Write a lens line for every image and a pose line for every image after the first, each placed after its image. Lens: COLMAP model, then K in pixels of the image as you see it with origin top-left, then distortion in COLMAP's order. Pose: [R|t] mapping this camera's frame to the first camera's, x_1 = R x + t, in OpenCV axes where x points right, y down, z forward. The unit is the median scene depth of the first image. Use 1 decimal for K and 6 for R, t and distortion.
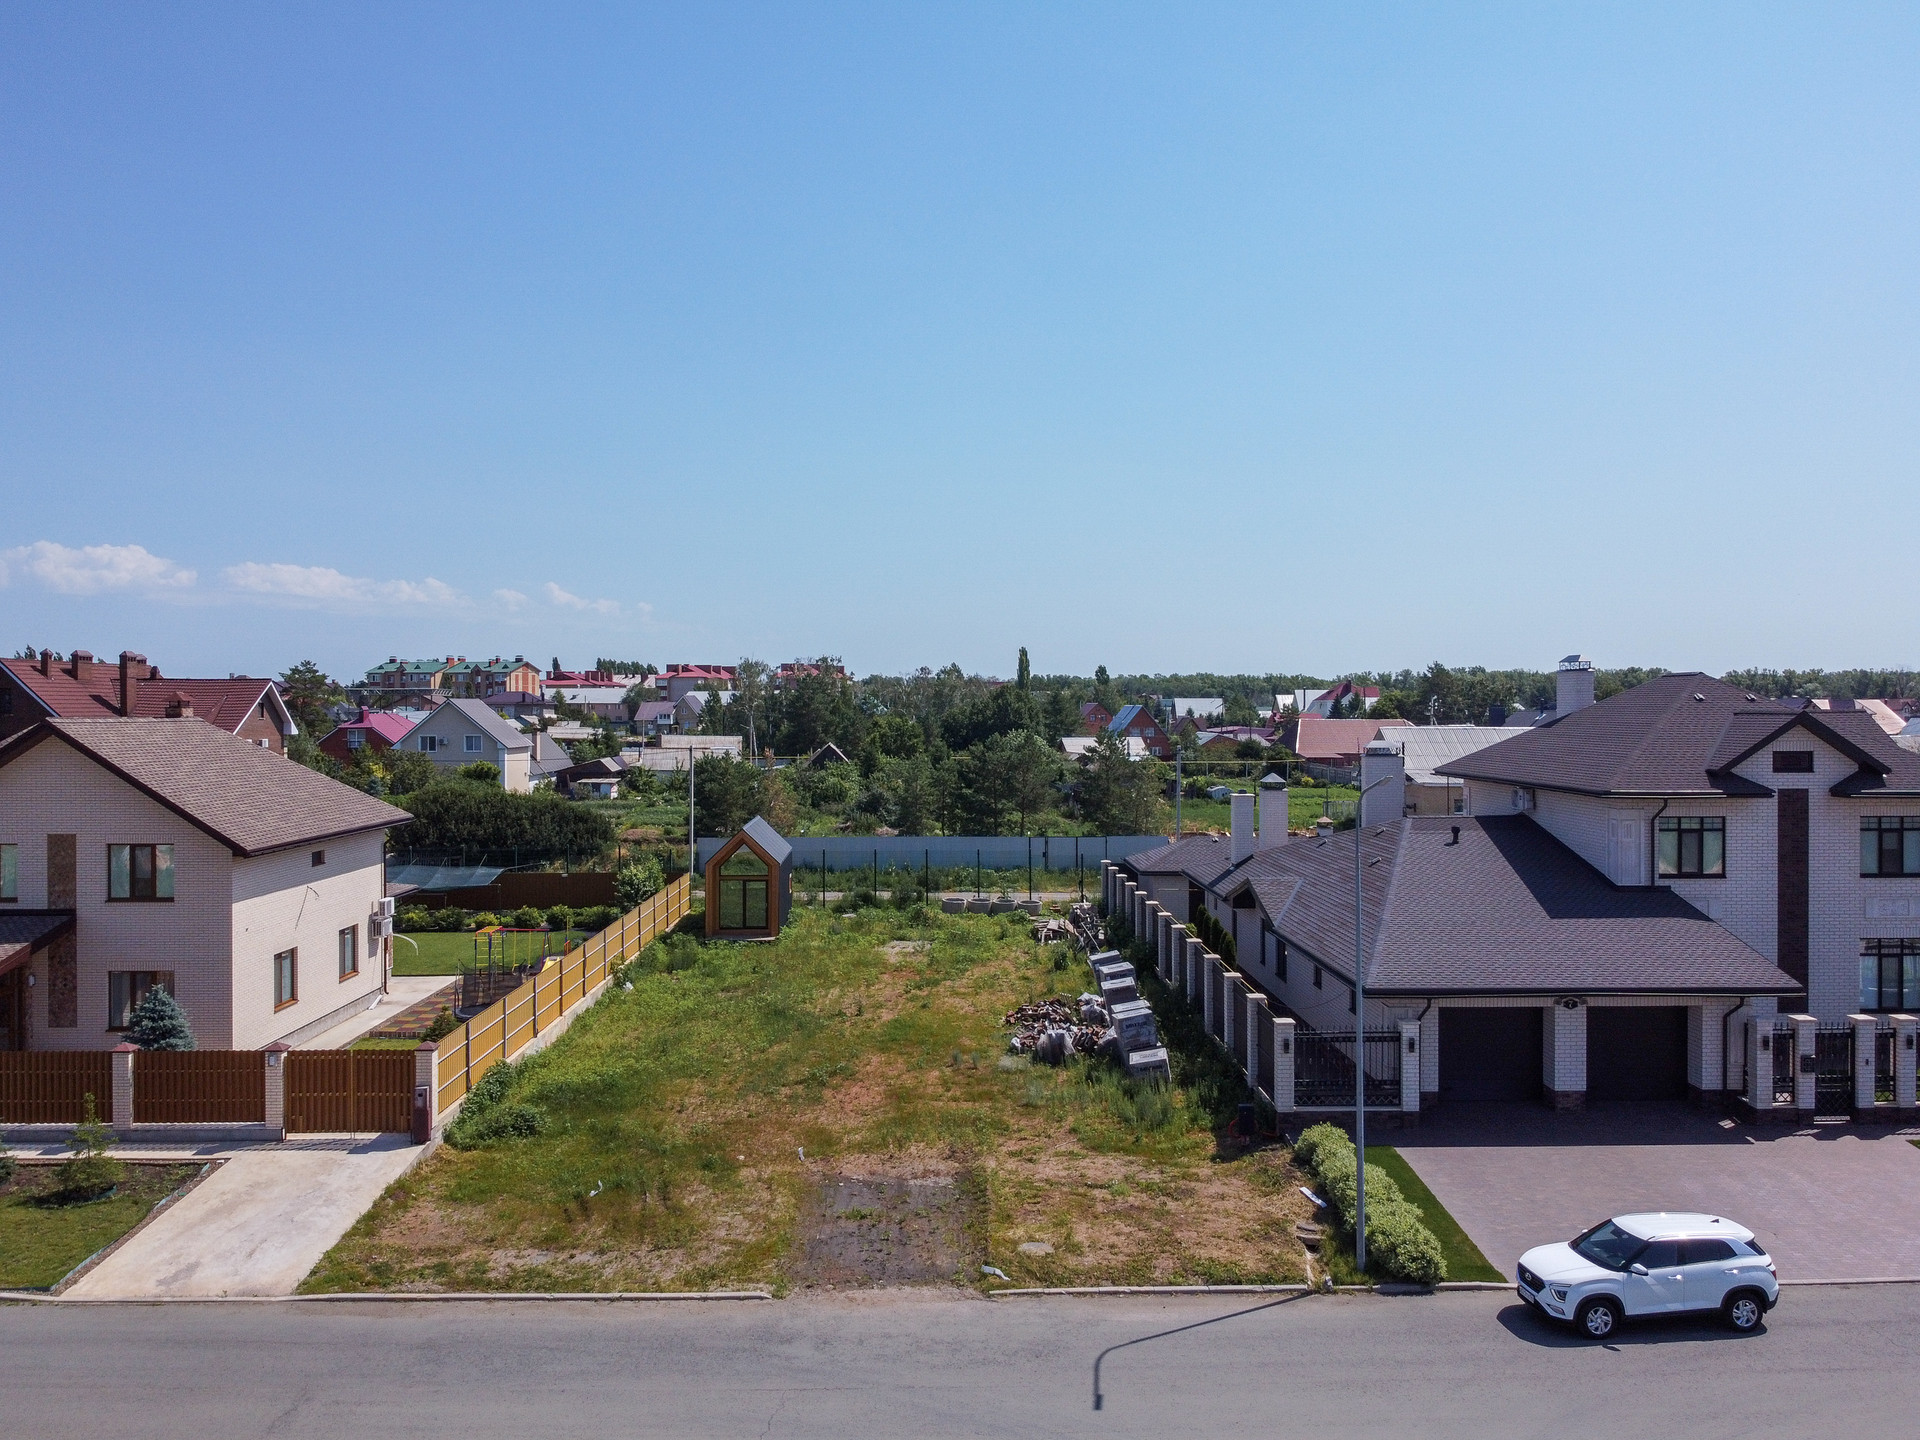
lens RADIAL K [[1459.8, 0, 954.1], [0, 1459.8, 712.6], [0, 0, 1]] dist [-0.008435, 0.003015]
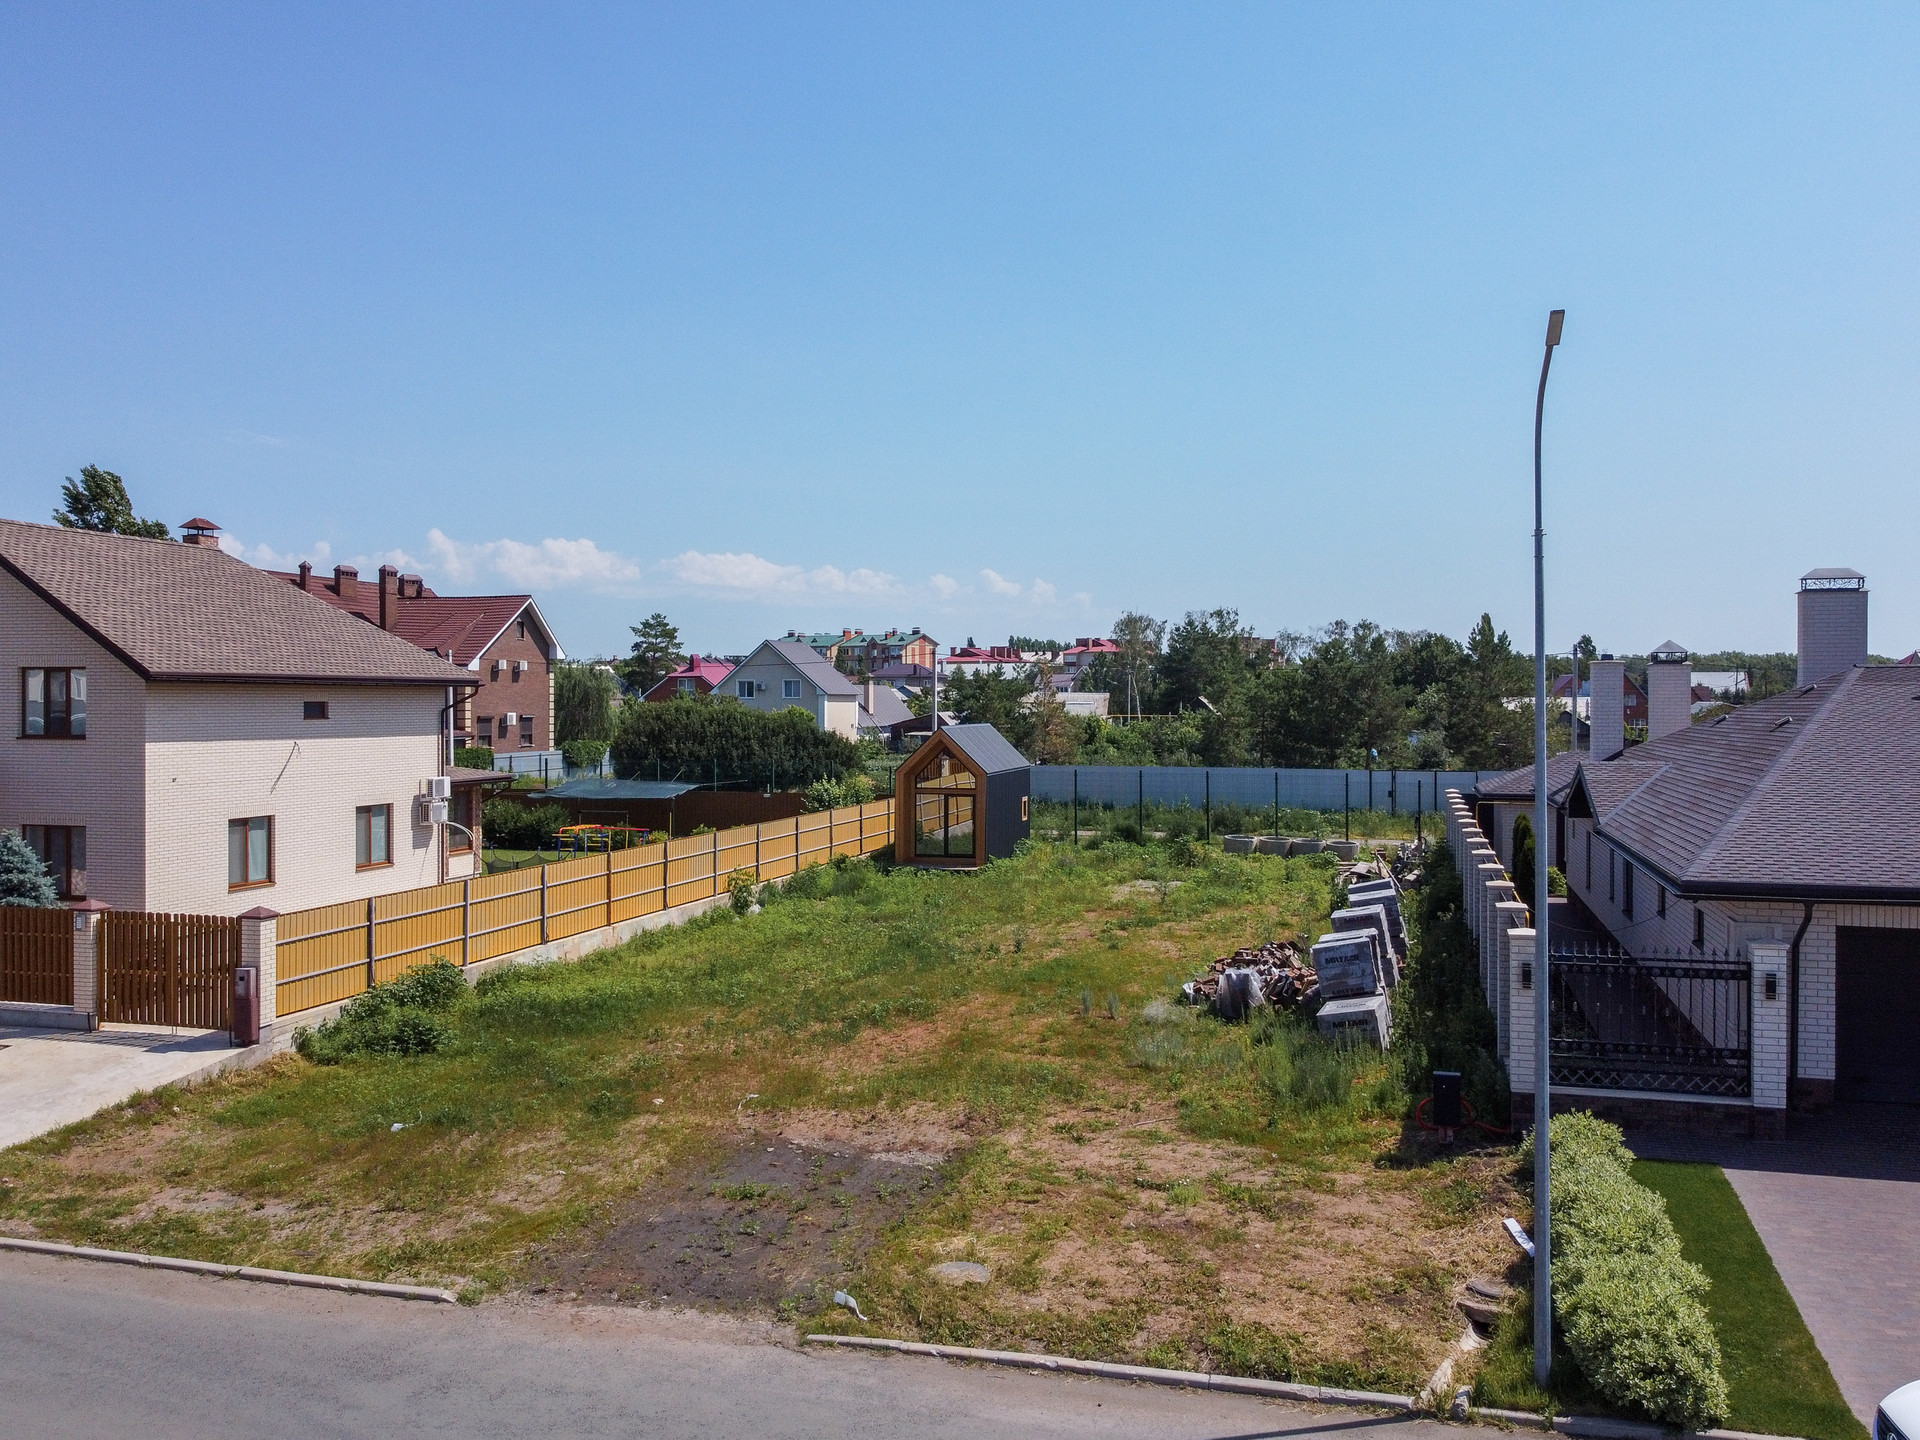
lens RADIAL K [[1587.4, 0, 952.6], [0, 1587.4, 708.0], [0, 0, 1]] dist [-0.010639, 0.006479]
pose [[0.957389, 0.003168, -0.288783, 0.178810], [-0.003129, 0.999995, 0.000598, 0.116317], [0.288783, 0.000331, 0.957394, 0.321872]]
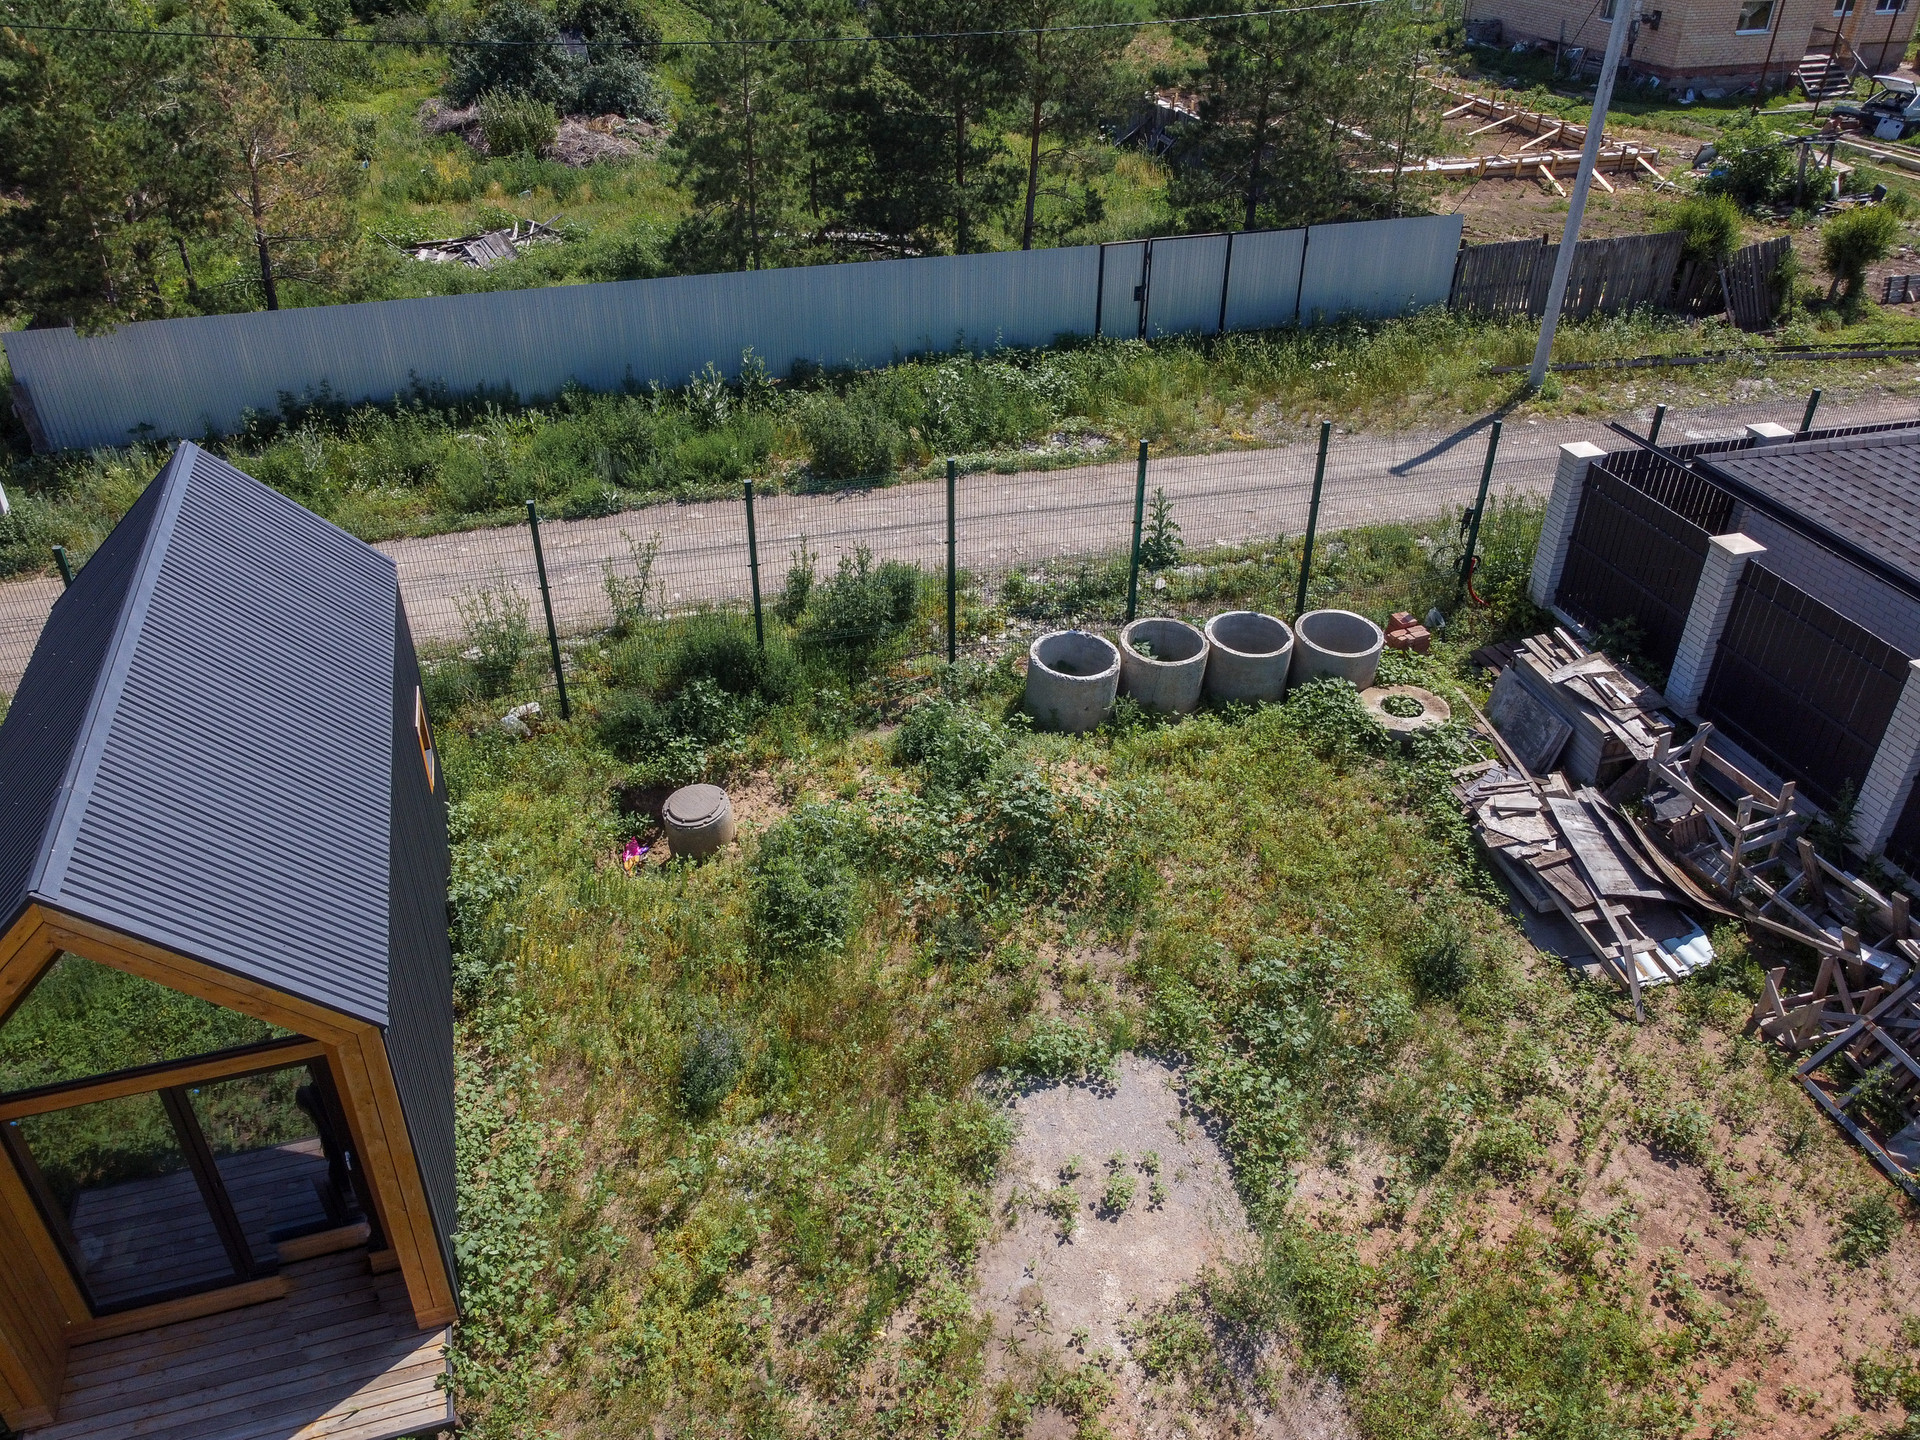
lens RADIAL K [[1459.8, 0, 957.3], [0, 1459.8, 716.5], [0, 0, 1]] dist [-0.008435, 0.003015]
pose [[0.964424, -0.141611, 0.223231, -0.153085], [-0.002456, 0.839587, 0.543220, -0.011373], [-0.264348, -0.524442, 0.809370, 1.483027]]
